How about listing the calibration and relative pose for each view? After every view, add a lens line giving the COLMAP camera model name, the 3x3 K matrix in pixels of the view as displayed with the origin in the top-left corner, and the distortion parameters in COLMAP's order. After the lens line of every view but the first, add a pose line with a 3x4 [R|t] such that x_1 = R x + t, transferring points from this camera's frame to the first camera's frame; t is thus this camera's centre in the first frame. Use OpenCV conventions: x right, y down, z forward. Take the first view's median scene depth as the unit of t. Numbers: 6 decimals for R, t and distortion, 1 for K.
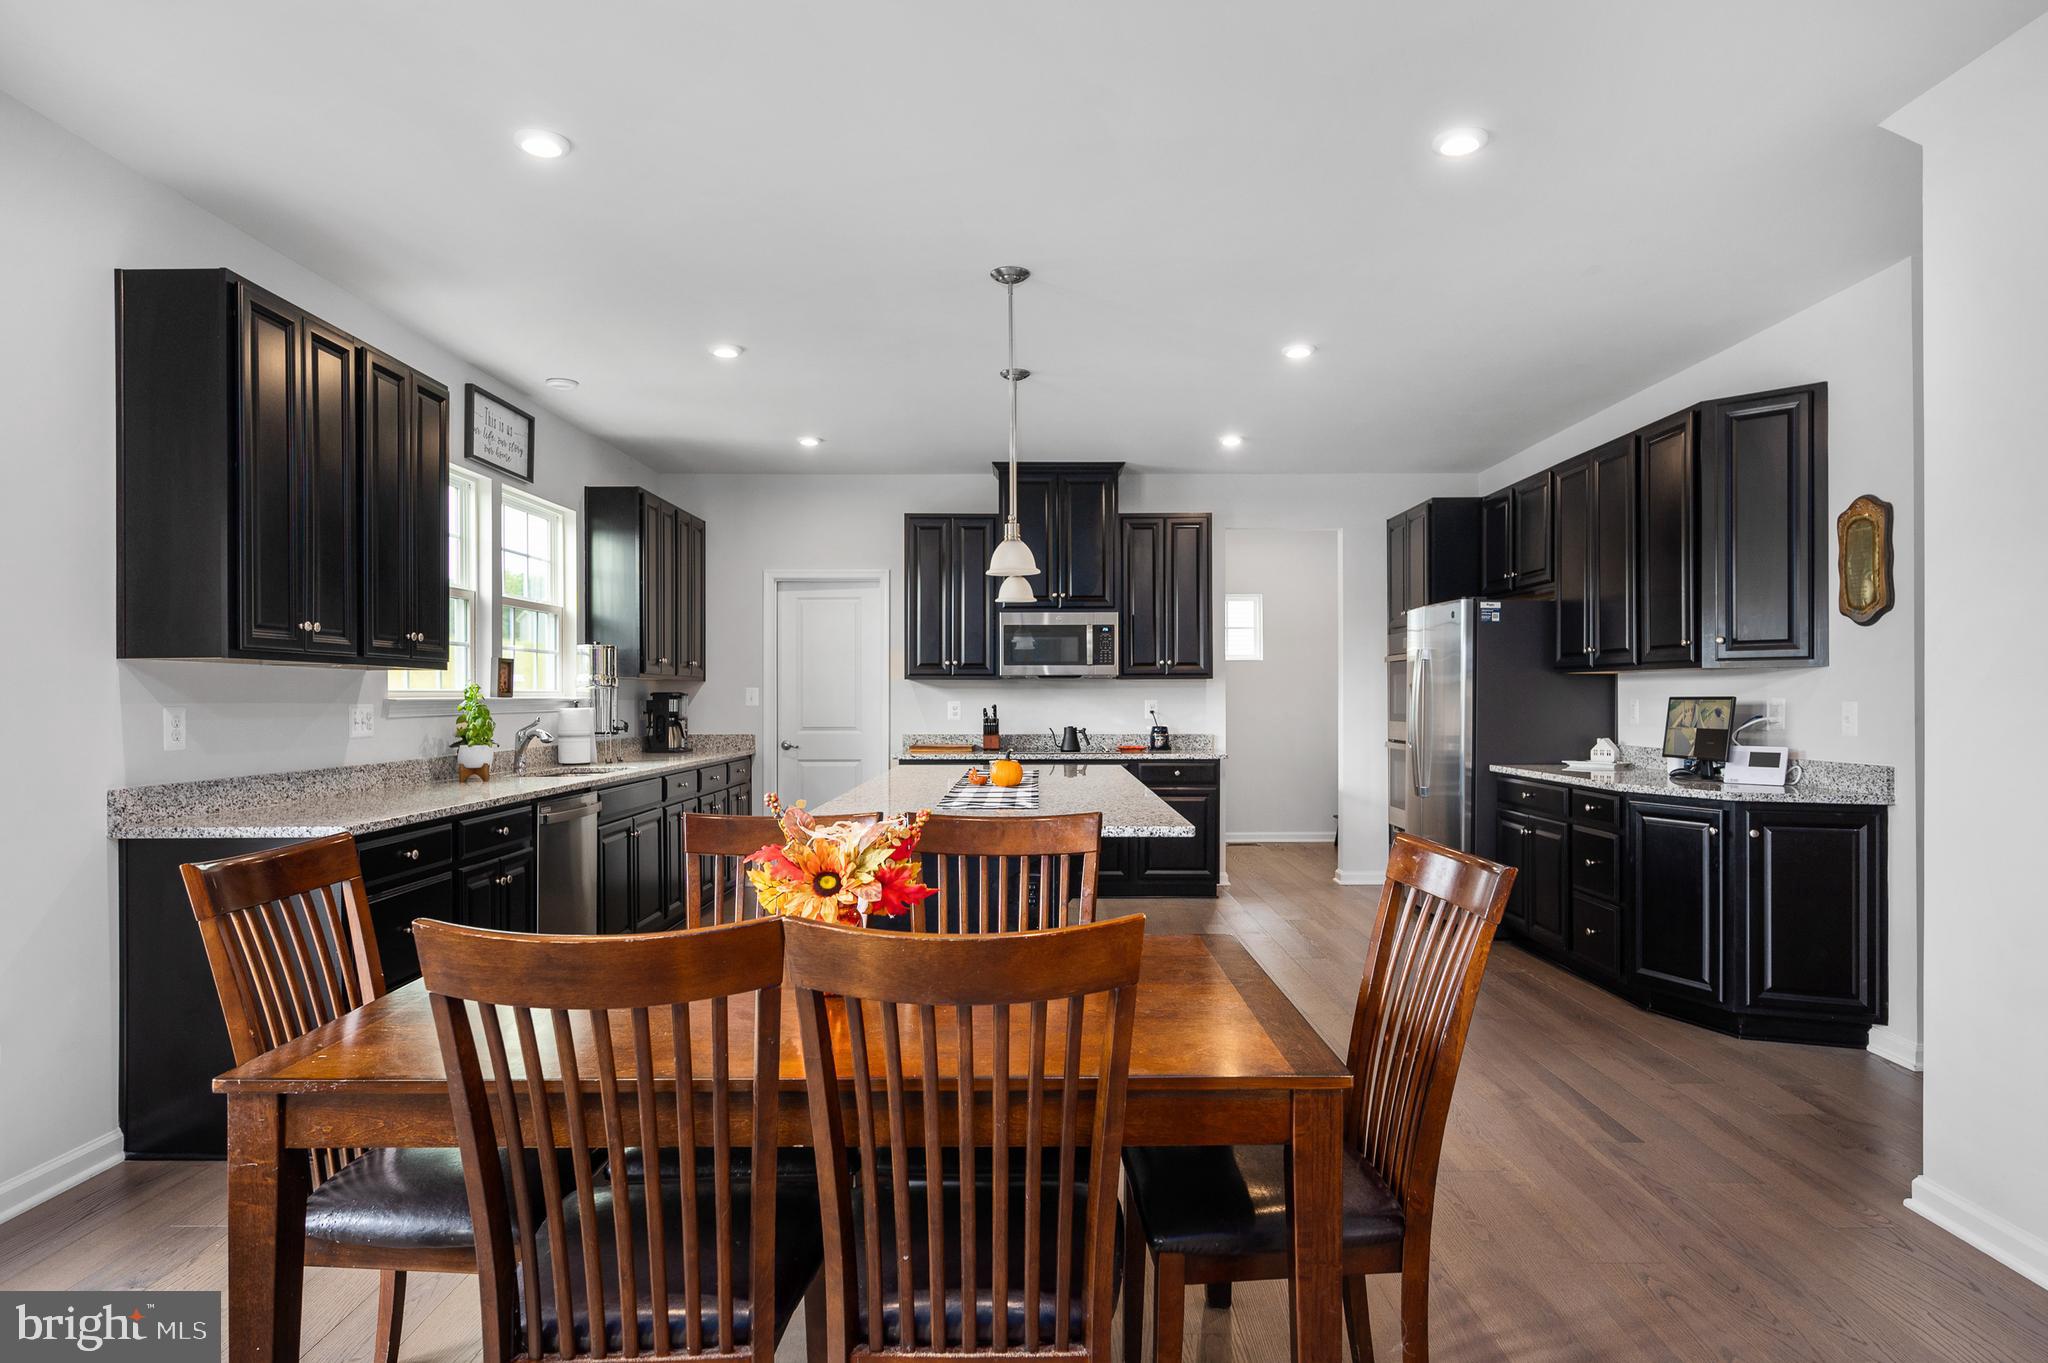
lens RADIAL K [[1205.3, 0, 1017.4], [0, 1205.3, 695.2], [0, 0, 1]] dist [0.002477, 0.000410]
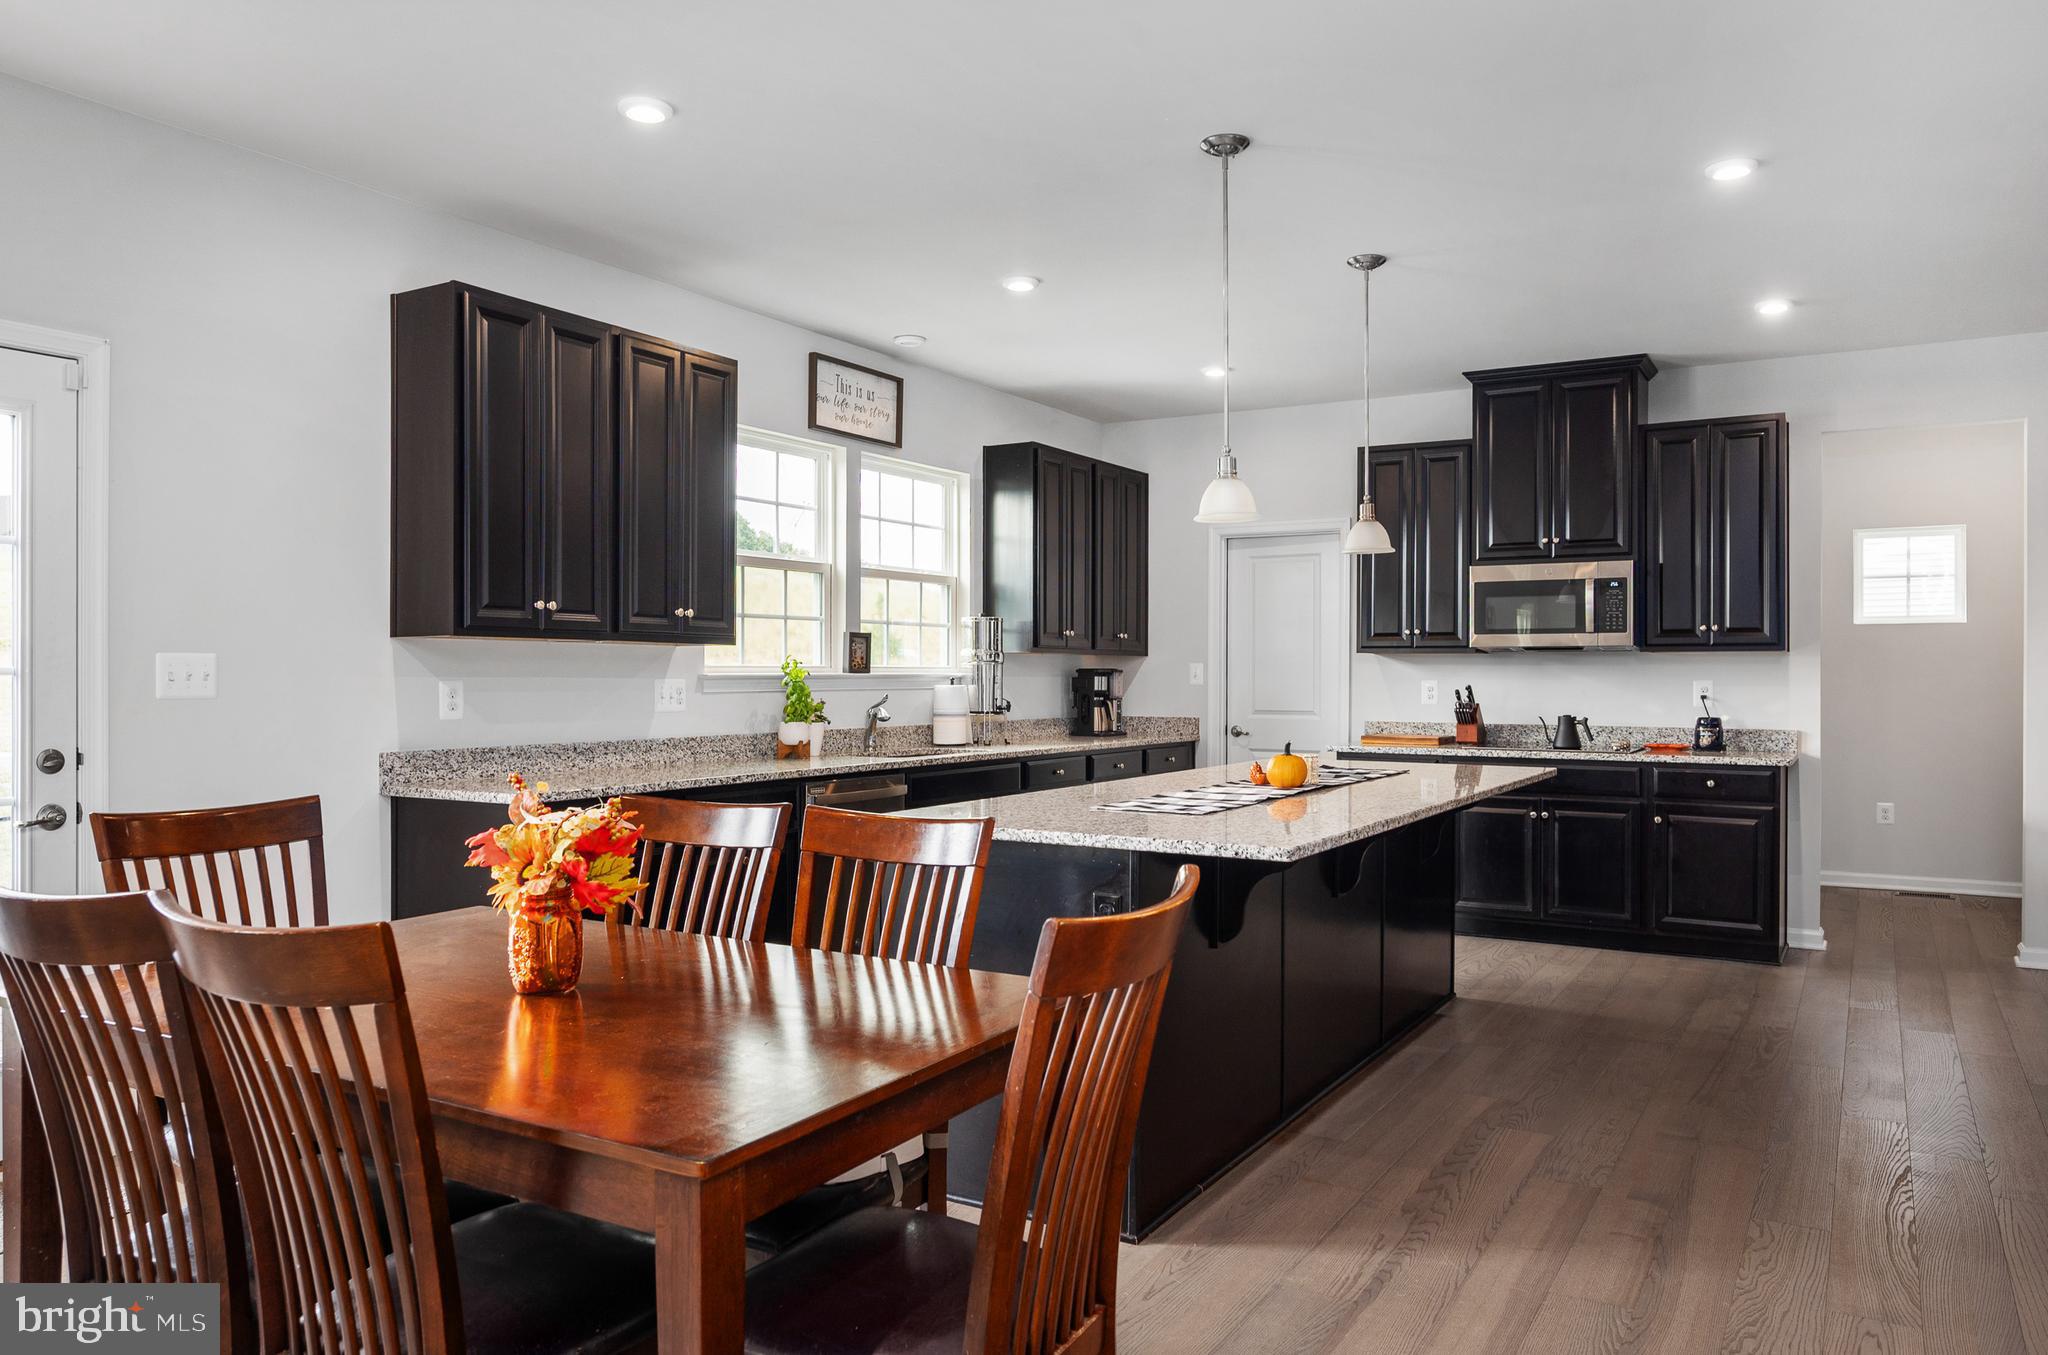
lens RADIAL K [[1419.5, 0, 1024.0], [0, 1419.5, 677.5], [0, 0, 1]] dist [0.003625, 0.001947]
pose [[0.861399, 0.005311, -0.507902, 0.222295], [-0.003534, 0.999984, 0.004463, -0.000308], [0.507917, -0.002049, 0.861403, 0.075608]]
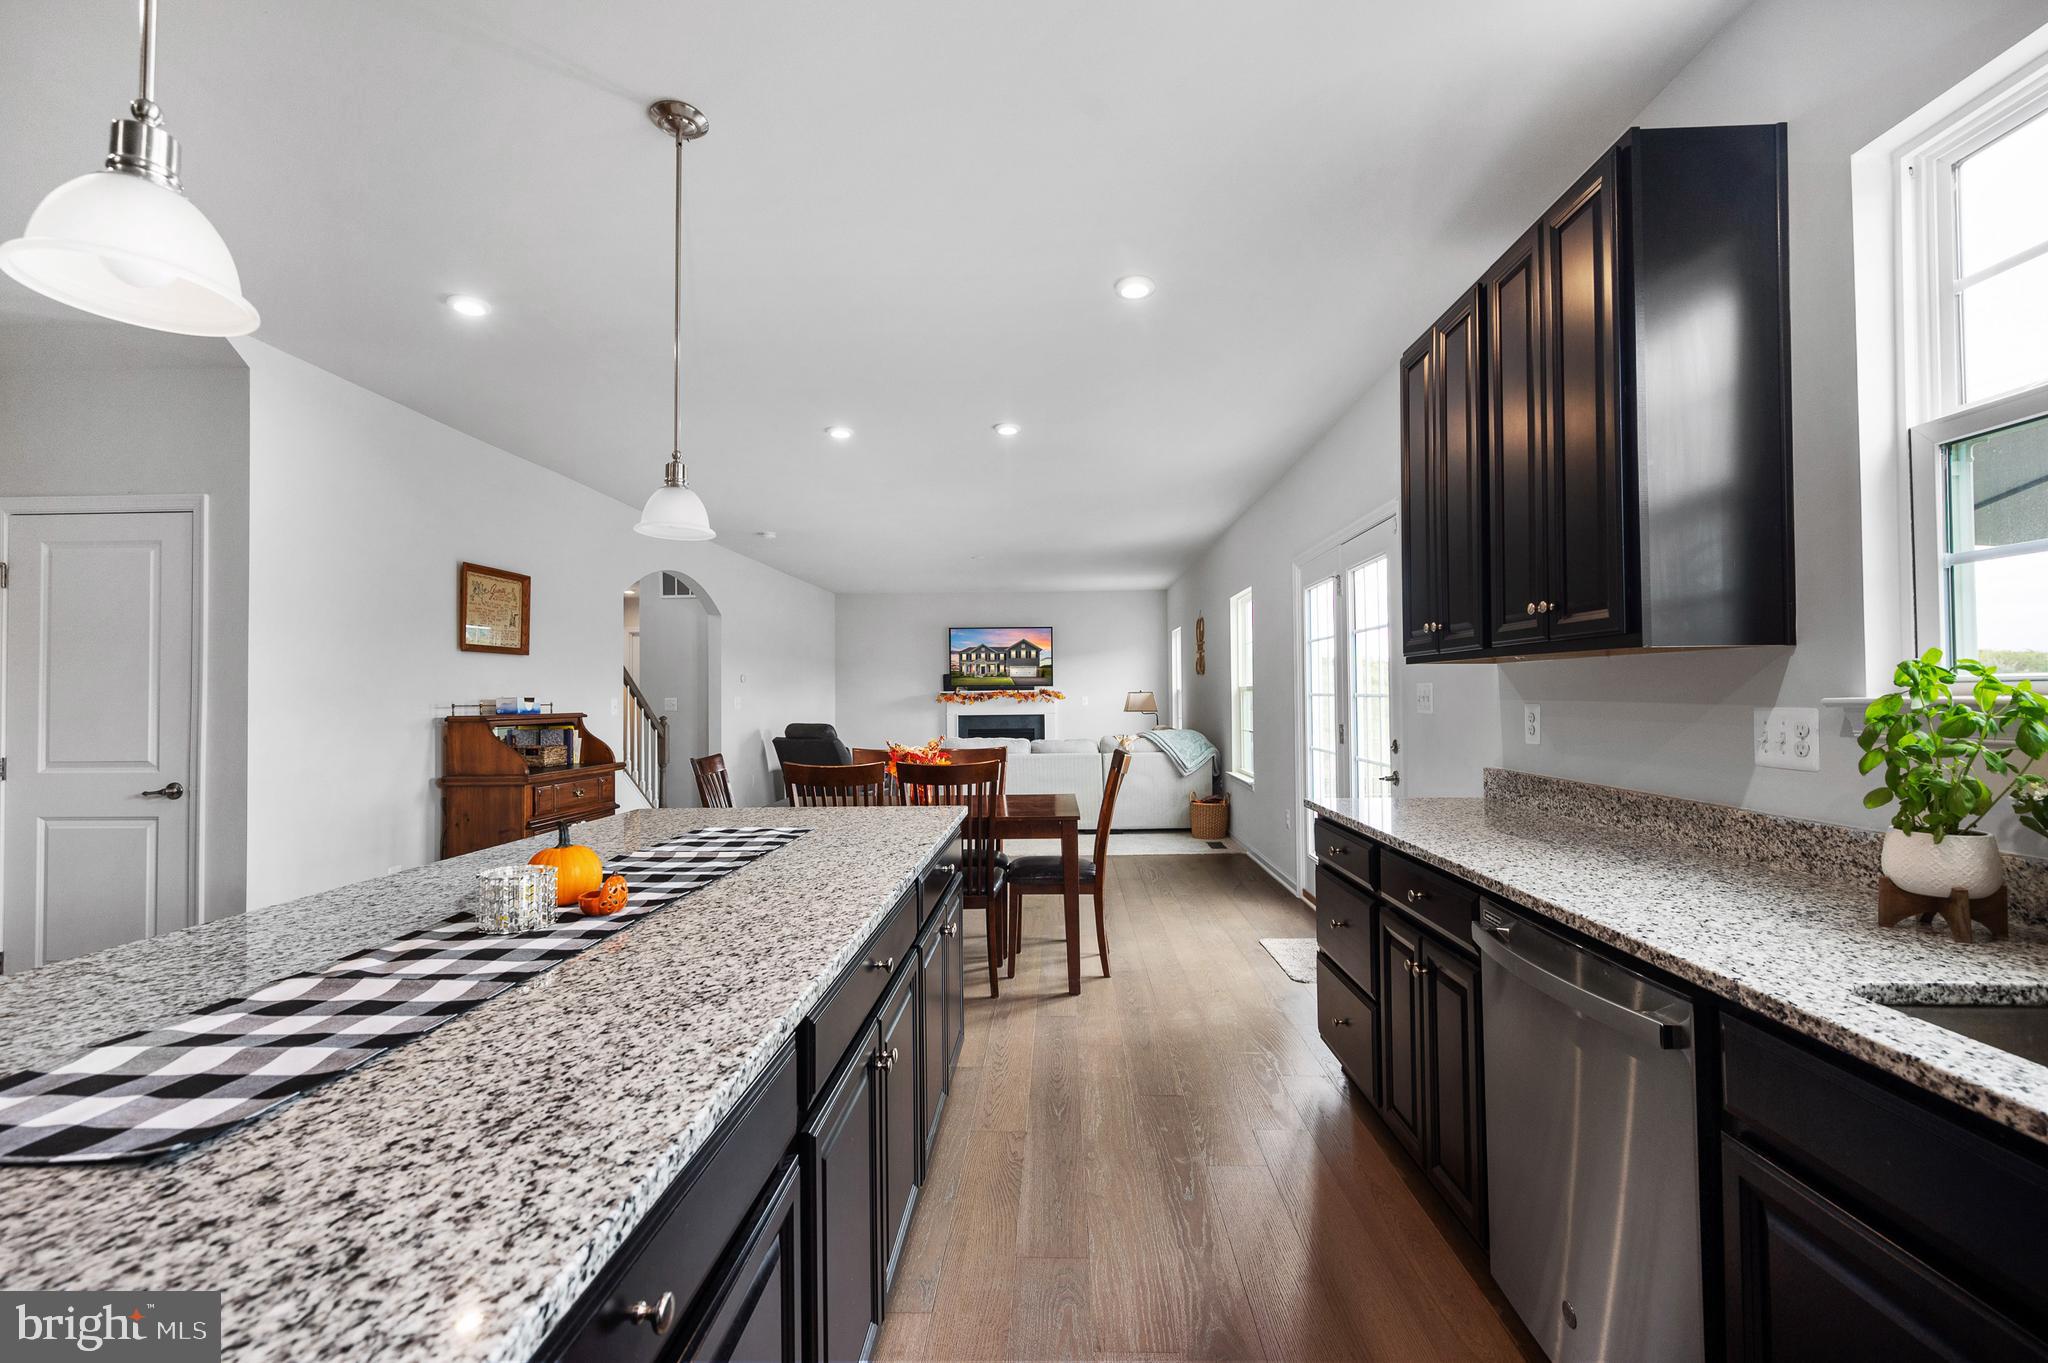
lens RADIAL K [[879.4, 0, 1022.9], [0, 879.4, 674.9], [0, 0, 1]] dist [-0.001648, -0.000053]
pose [[-0.999659, 0.015016, 0.021378, -0.139215], [0.014536, 0.999643, -0.022416, -0.002283], [-0.021707, -0.022098, -0.999520, 0.950454]]
